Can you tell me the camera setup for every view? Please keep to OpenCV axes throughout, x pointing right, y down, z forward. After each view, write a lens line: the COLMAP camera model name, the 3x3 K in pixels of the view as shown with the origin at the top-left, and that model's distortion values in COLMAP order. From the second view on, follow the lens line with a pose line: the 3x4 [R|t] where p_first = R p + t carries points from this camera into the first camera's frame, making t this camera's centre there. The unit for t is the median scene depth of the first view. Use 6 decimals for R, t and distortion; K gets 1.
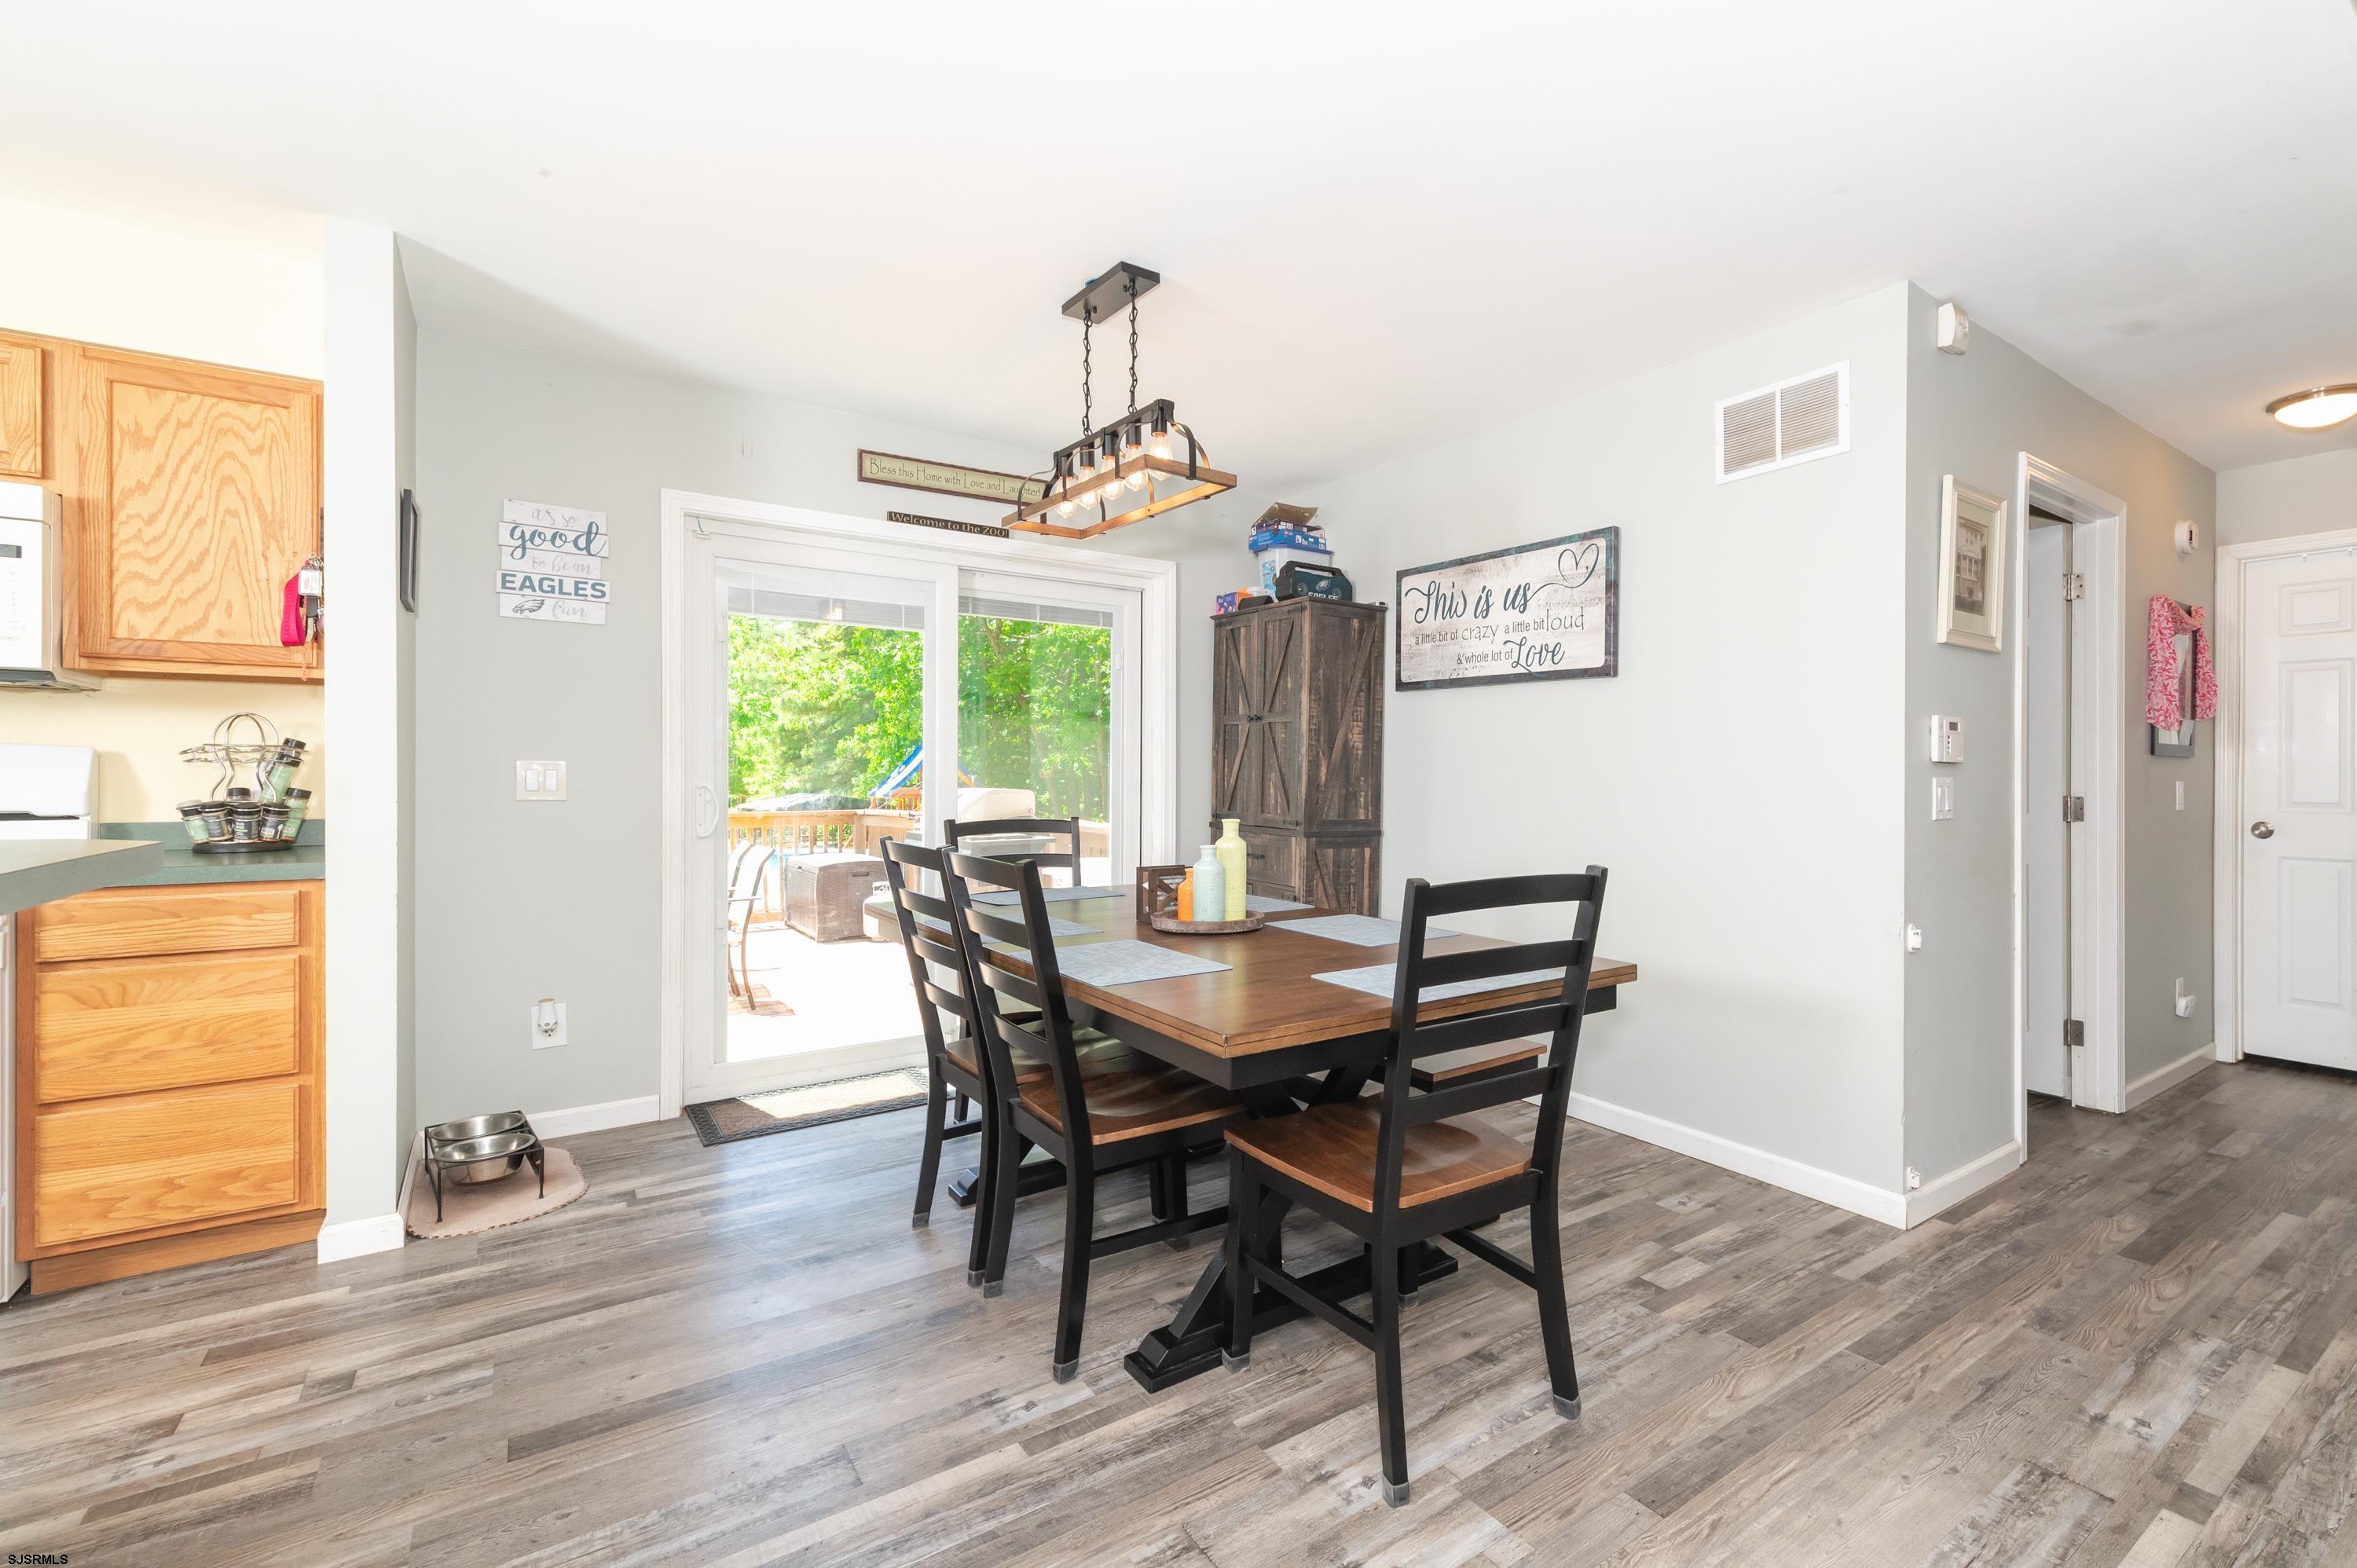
lens RADIAL K [[1025.8, 0, 1276.2], [0, 1025.8, 770.5], [0, 0, 1]] dist [0.007911, -0.001353]
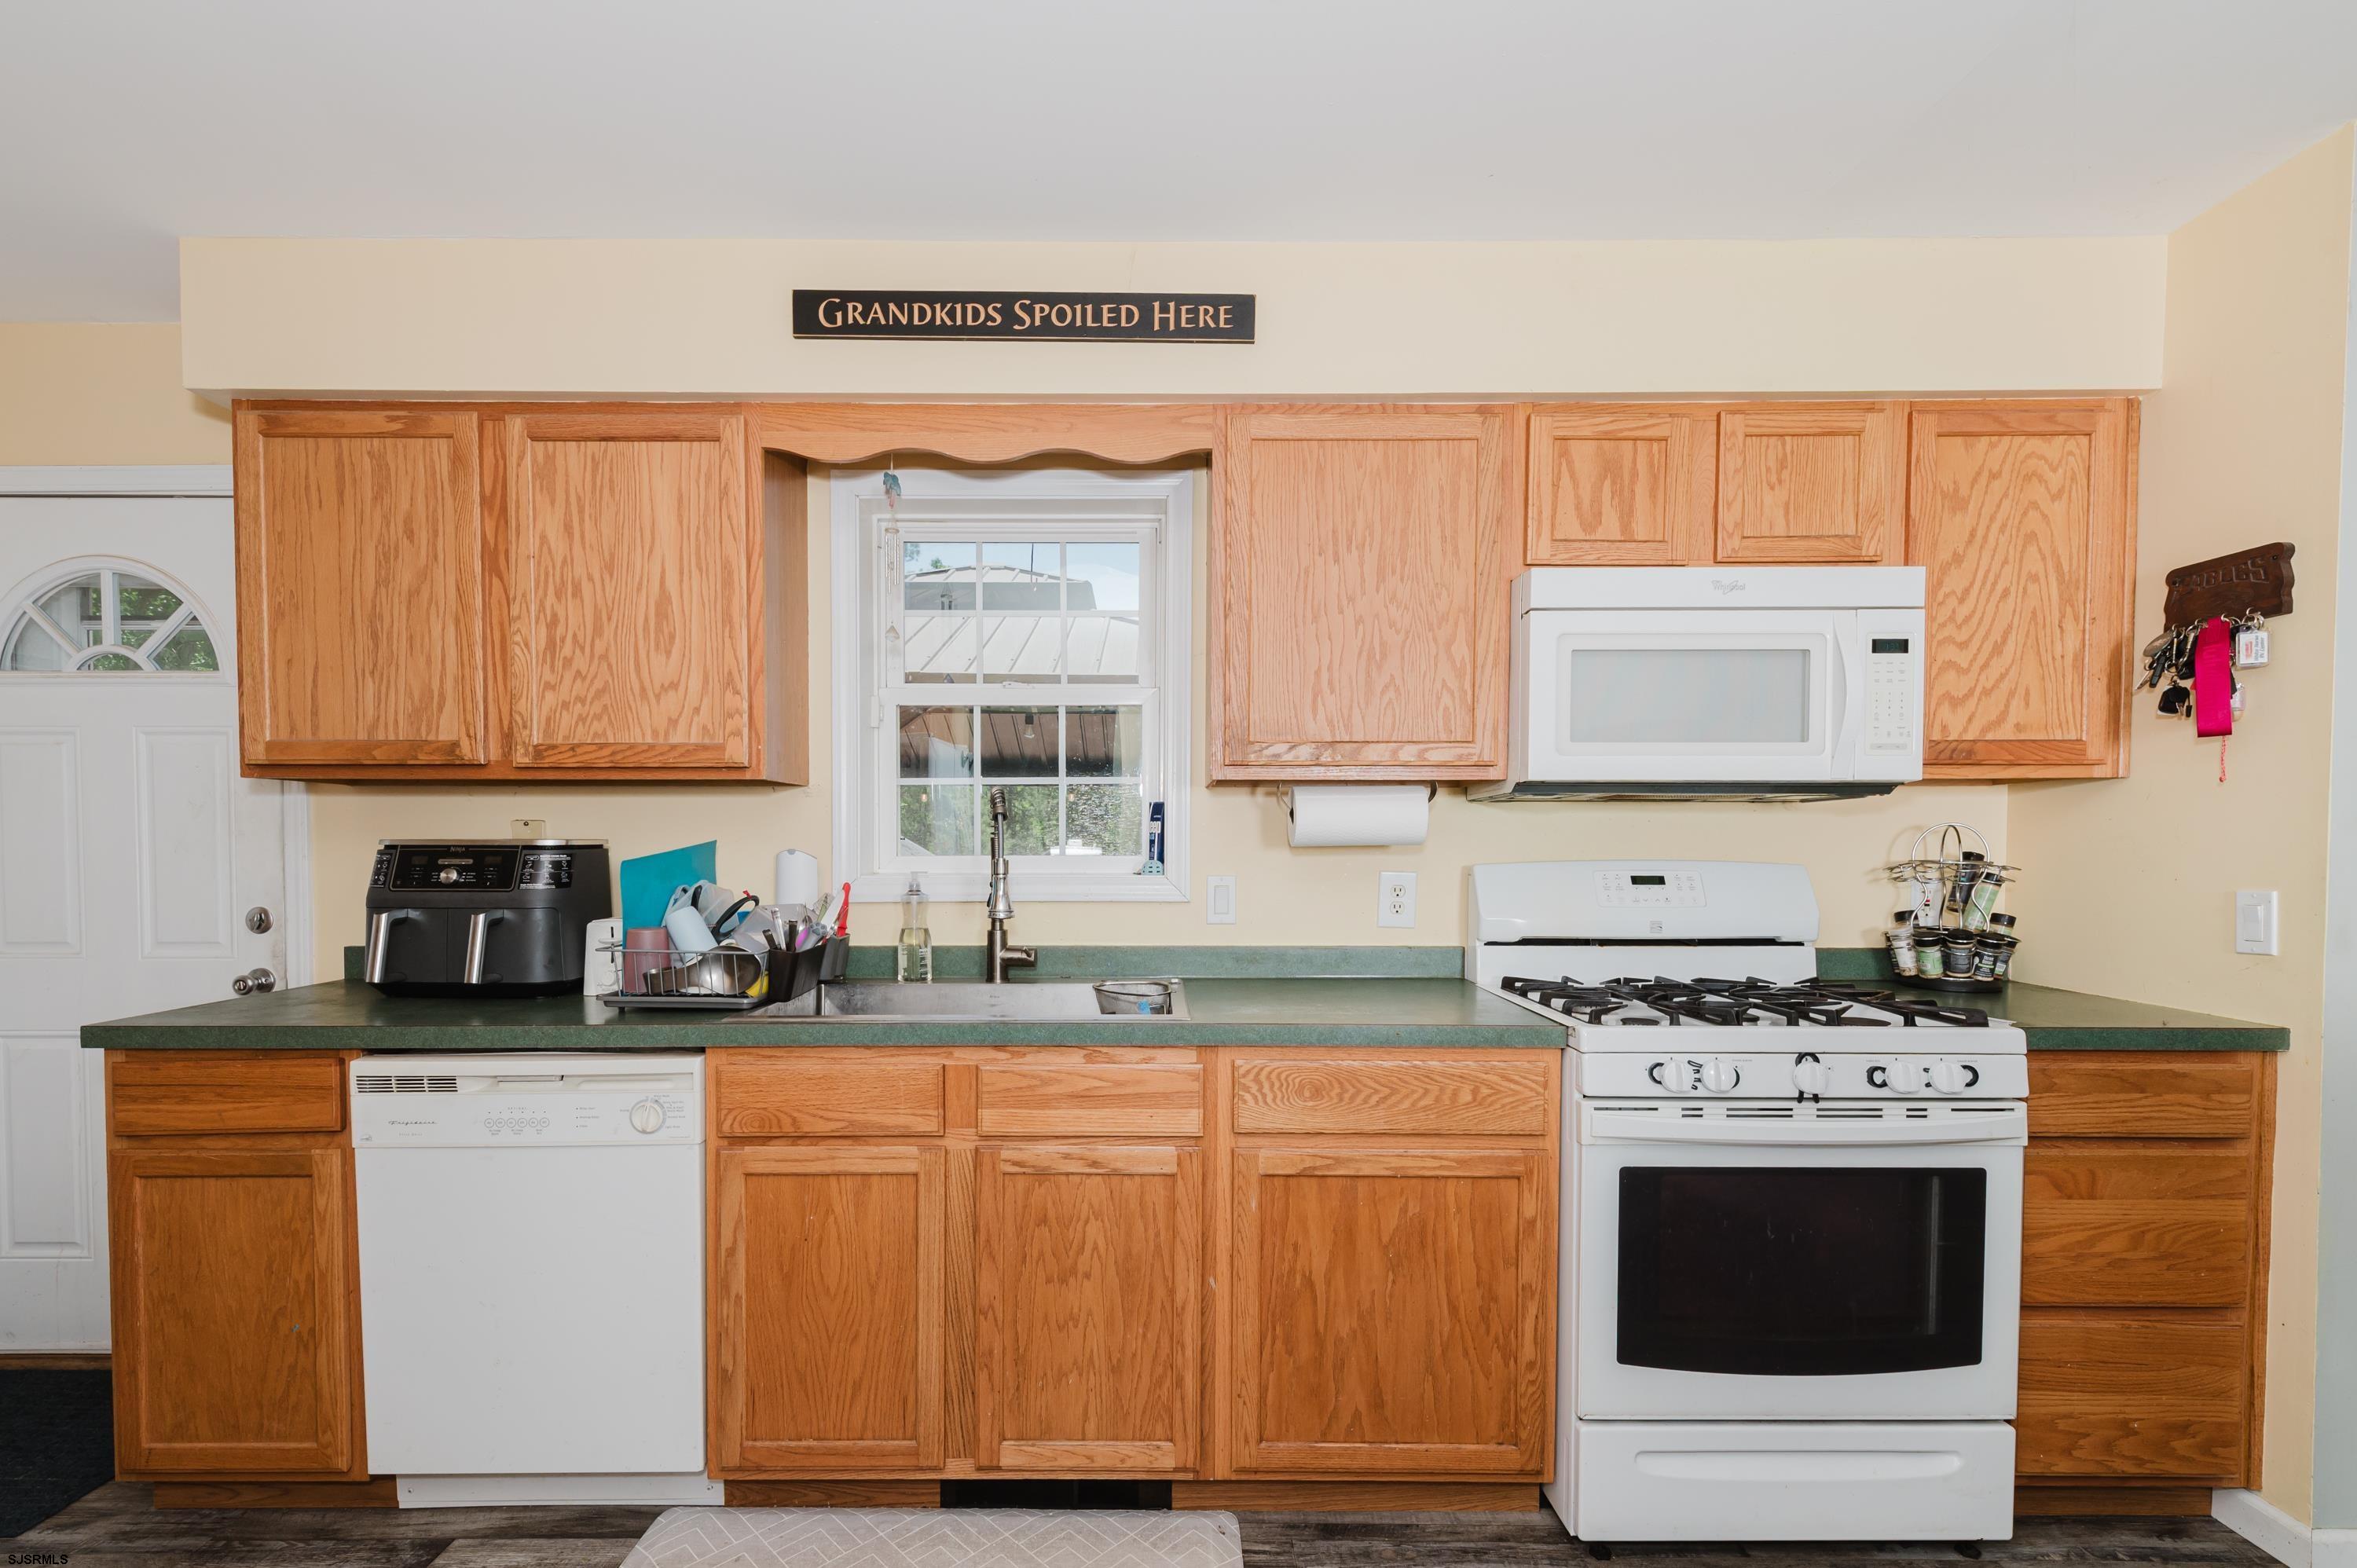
lens RADIAL K [[1025.8, 0, 1146.2], [0, 1025.8, 871.7], [0, 0, 1]] dist [0.007911, -0.001353]
pose [[0.793464, 0.010240, -0.608531, -1.069534], [0.004166, 0.999744, 0.022255, -0.040287], [0.608603, -0.020194, 0.793218, -0.065369]]
